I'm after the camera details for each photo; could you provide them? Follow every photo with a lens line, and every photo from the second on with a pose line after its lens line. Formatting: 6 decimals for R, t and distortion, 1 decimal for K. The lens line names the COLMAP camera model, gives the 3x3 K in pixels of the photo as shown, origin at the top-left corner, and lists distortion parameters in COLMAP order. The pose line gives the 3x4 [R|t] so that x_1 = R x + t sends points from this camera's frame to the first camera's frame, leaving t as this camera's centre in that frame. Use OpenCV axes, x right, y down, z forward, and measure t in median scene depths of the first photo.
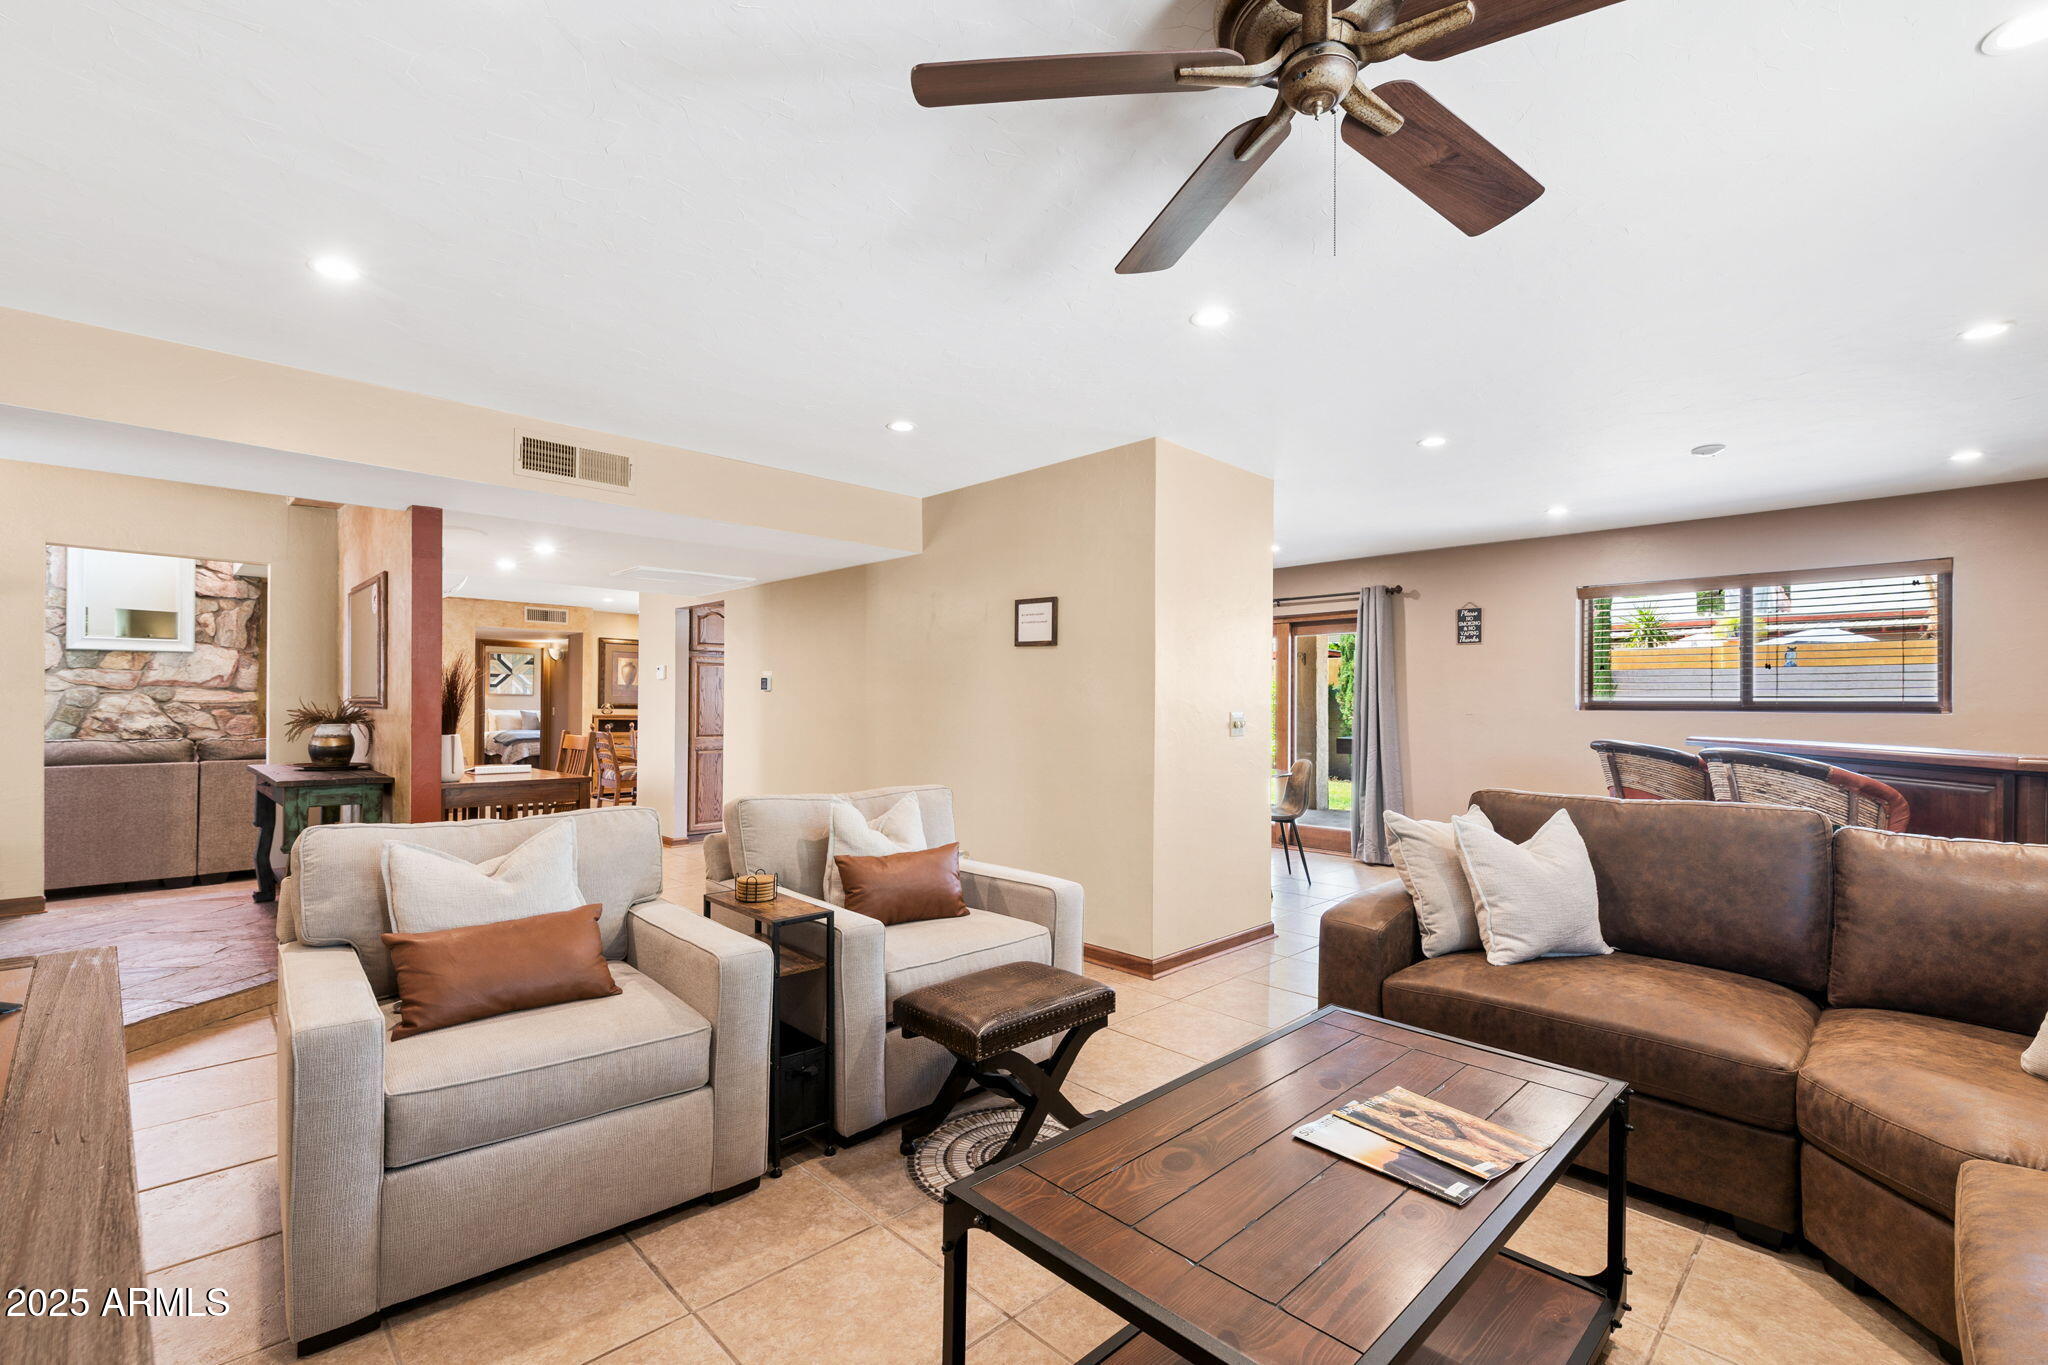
lens RADIAL K [[897.6, 0, 1012.6], [0, 897.6, 695.7], [0, 0, 1]] dist [-0.000559, 0.000191]
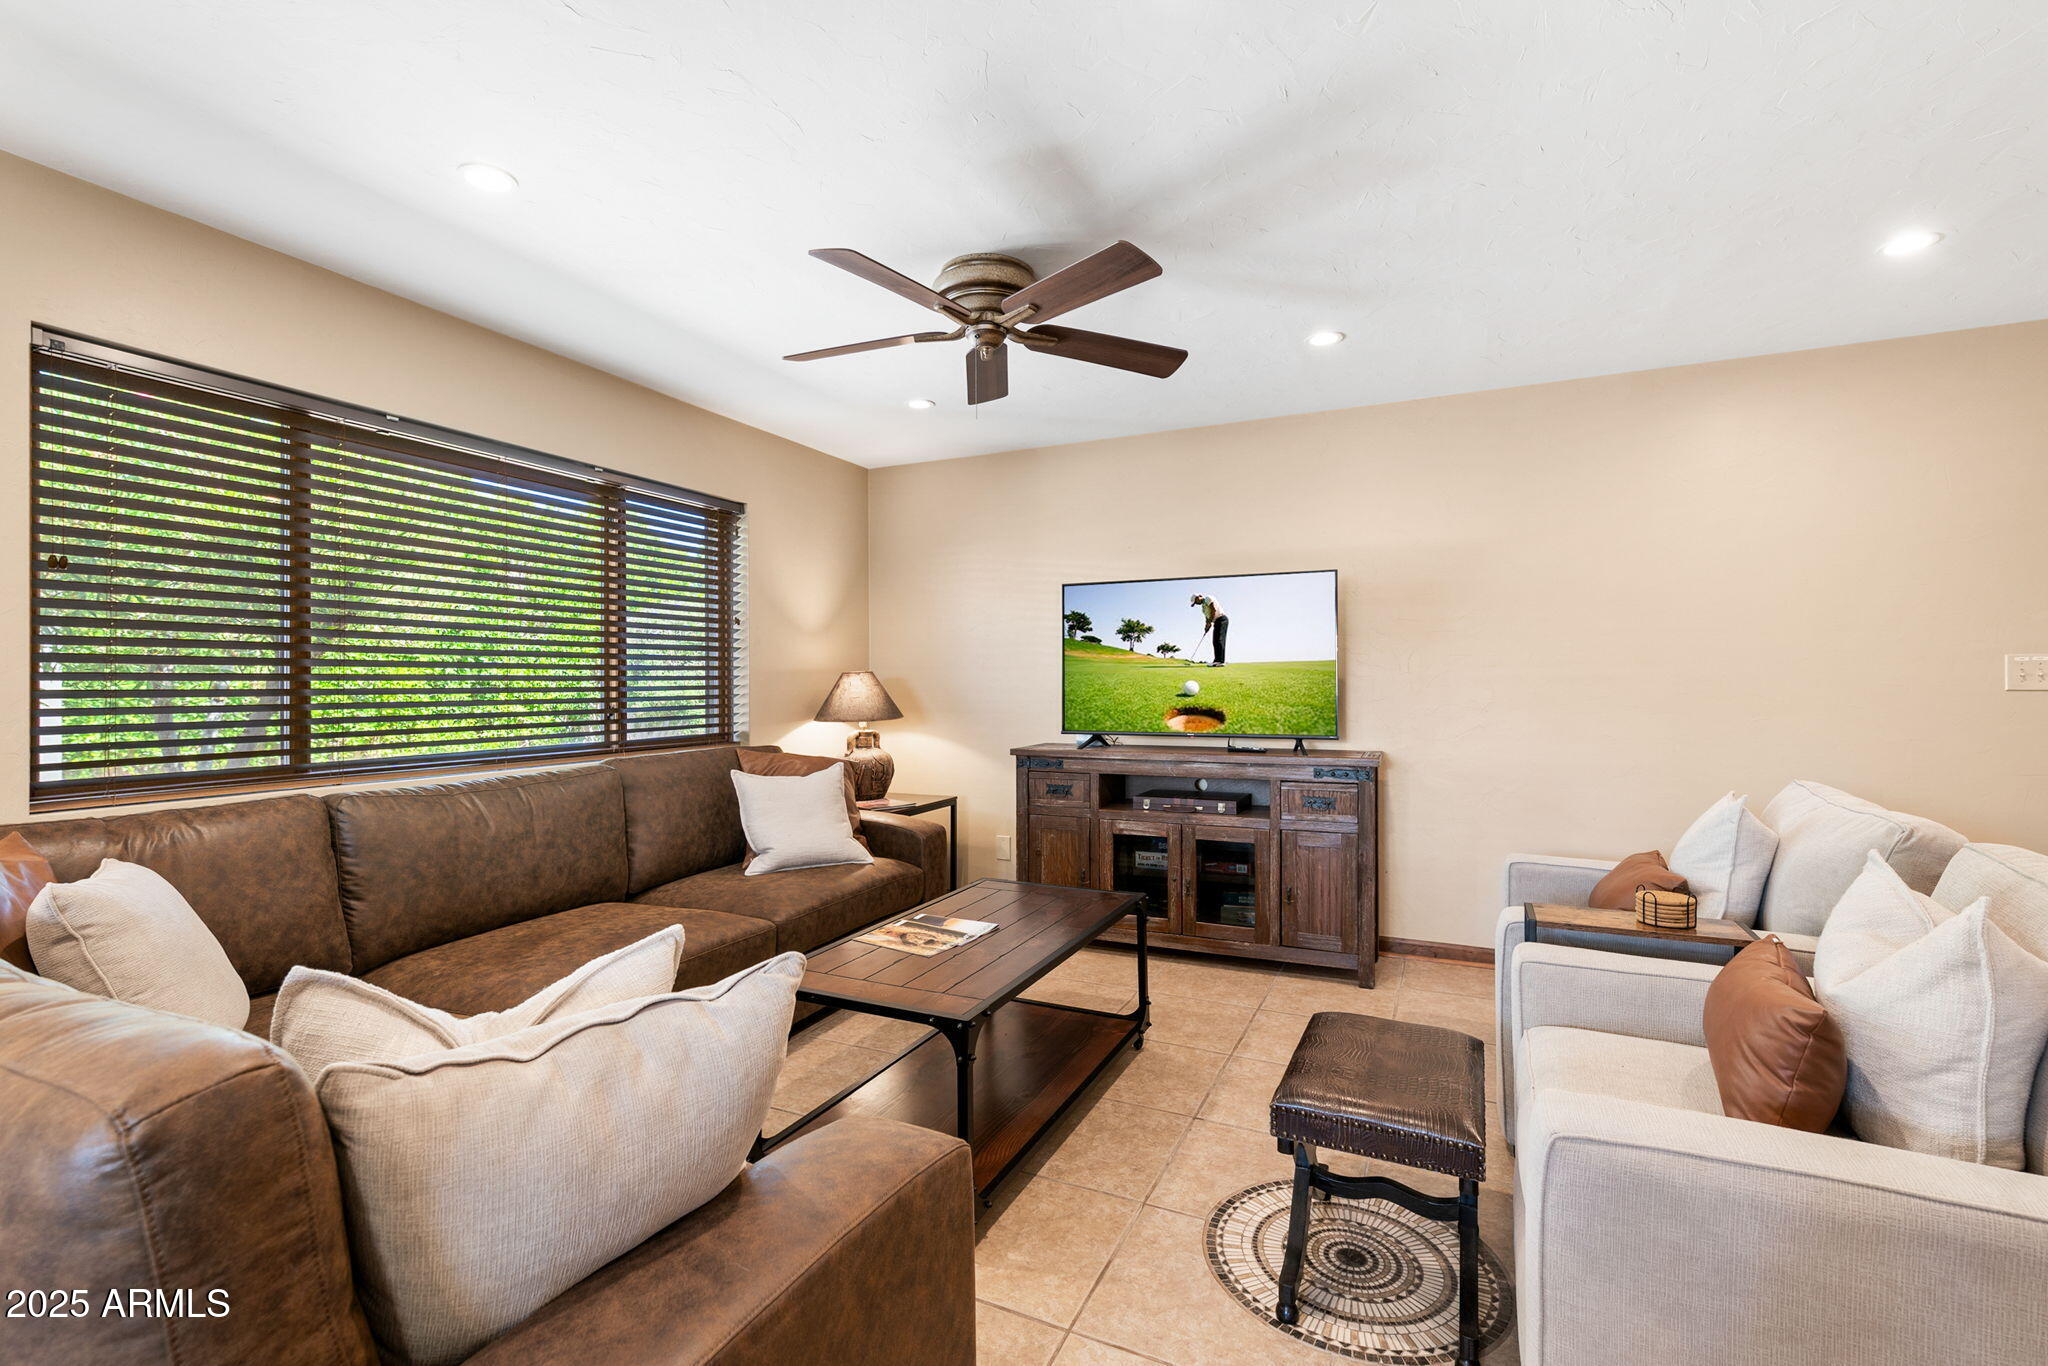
lens RADIAL K [[897.6, 0, 1012.6], [0, 897.6, 696.2], [0, 0, 1]] dist [-0.000559, 0.000191]
pose [[-0.938028, 0.000312, -0.346559, 0.441565], [-0.001471, 0.999987, 0.004882, 0.019807], [0.346556, 0.005089, -0.938016, 1.308421]]
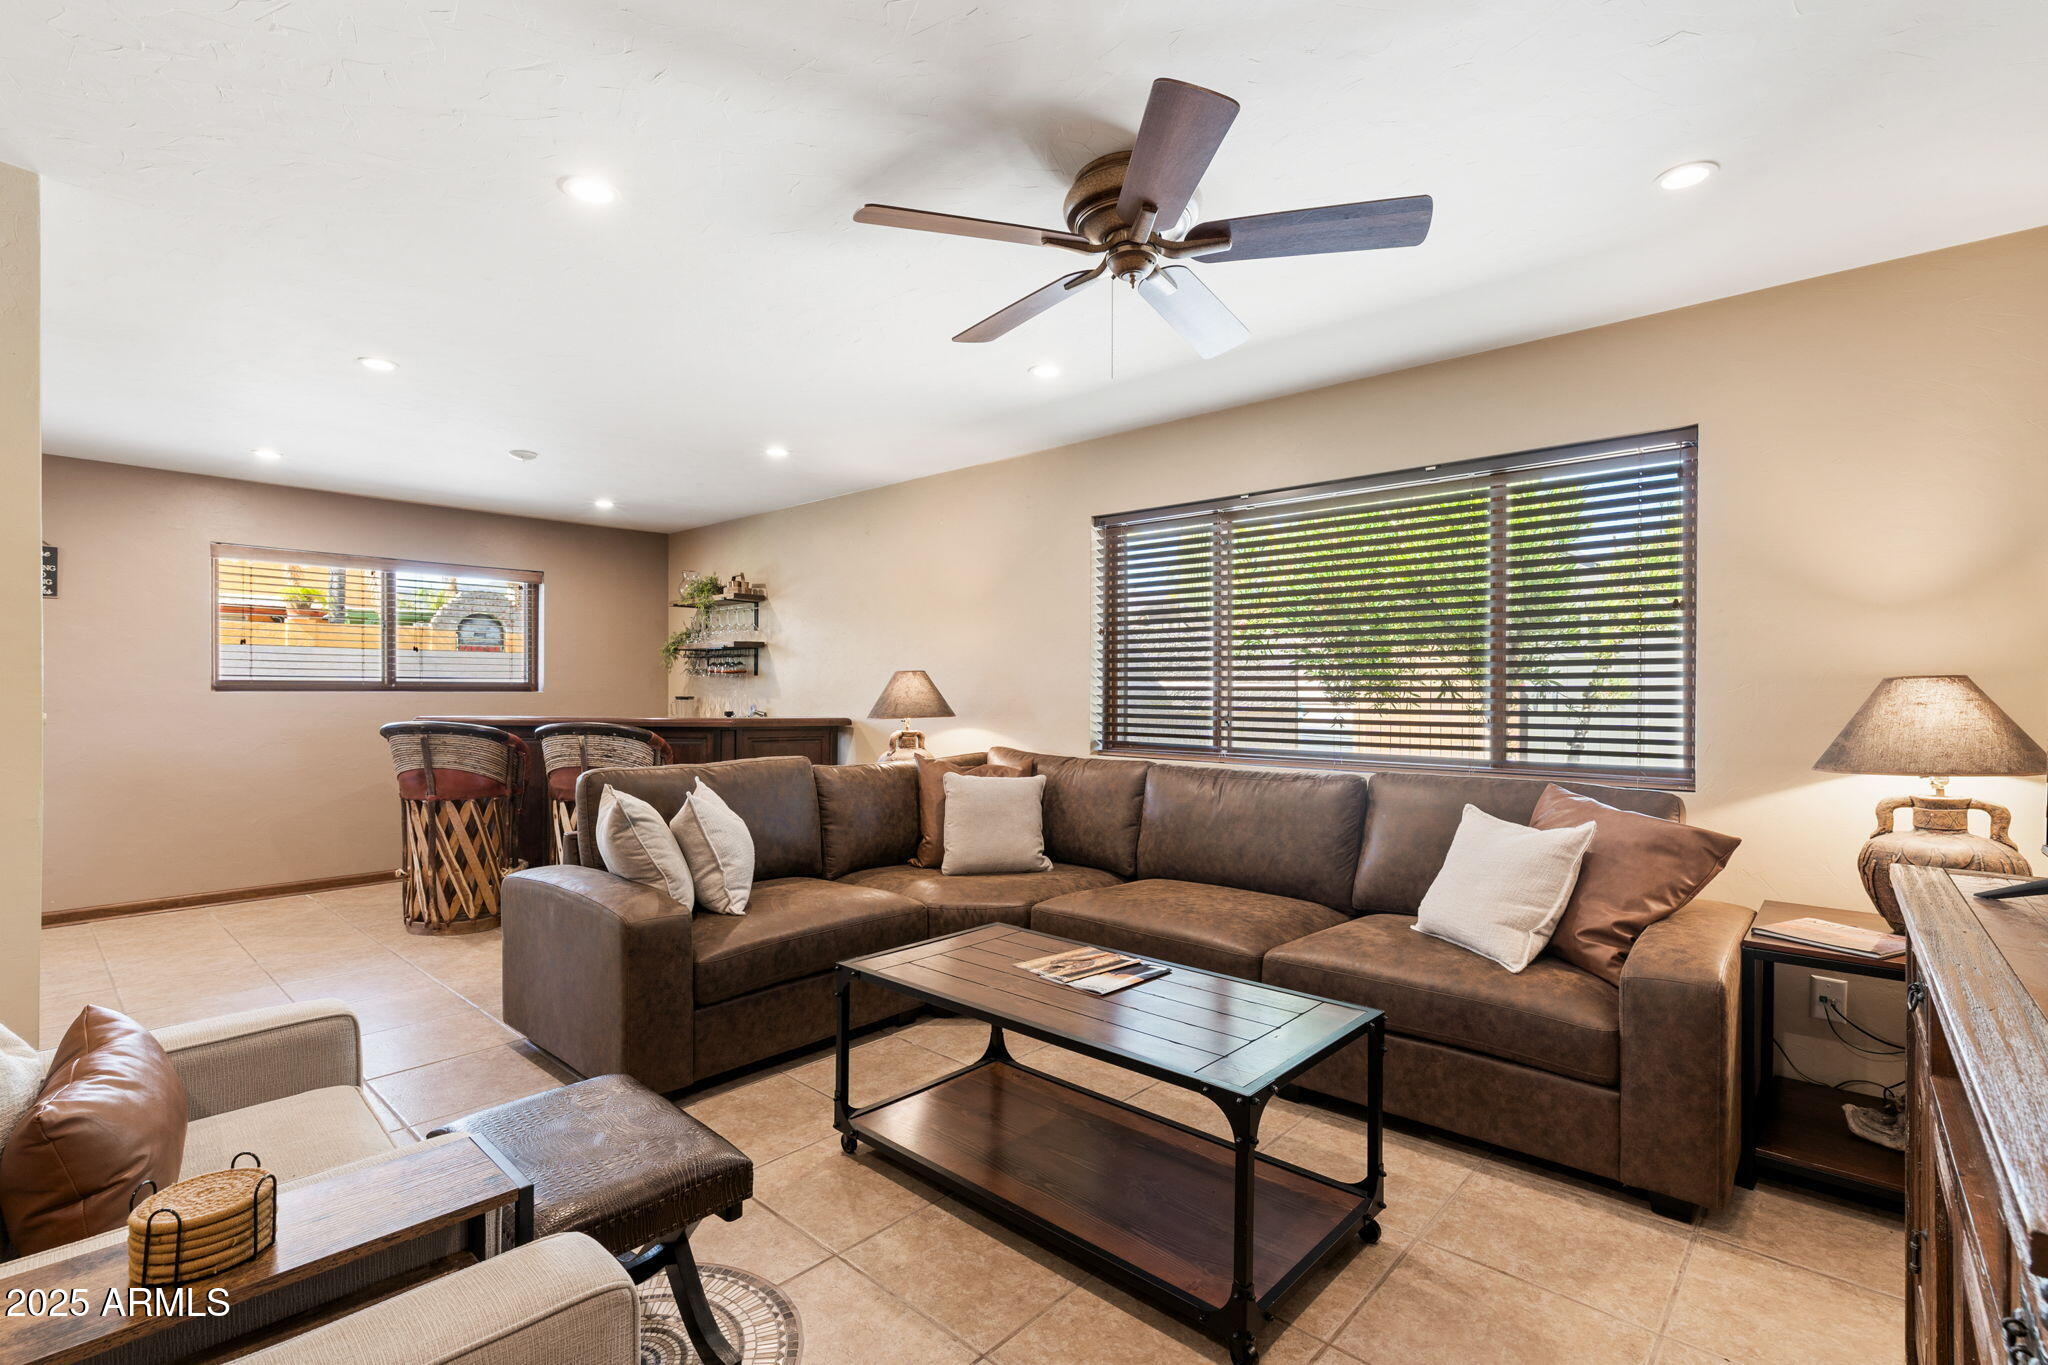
lens RADIAL K [[936.0, 0, 1020.1], [0, 936.0, 710.6], [0, 0, 1]] dist [0.003101, 0.000121]
pose [[-0.057415, -0.028616, 0.997940, -0.563788], [-0.011372, 0.999543, 0.028007, 0.002339], [-0.998286, -0.009740, -0.057714, 0.606408]]
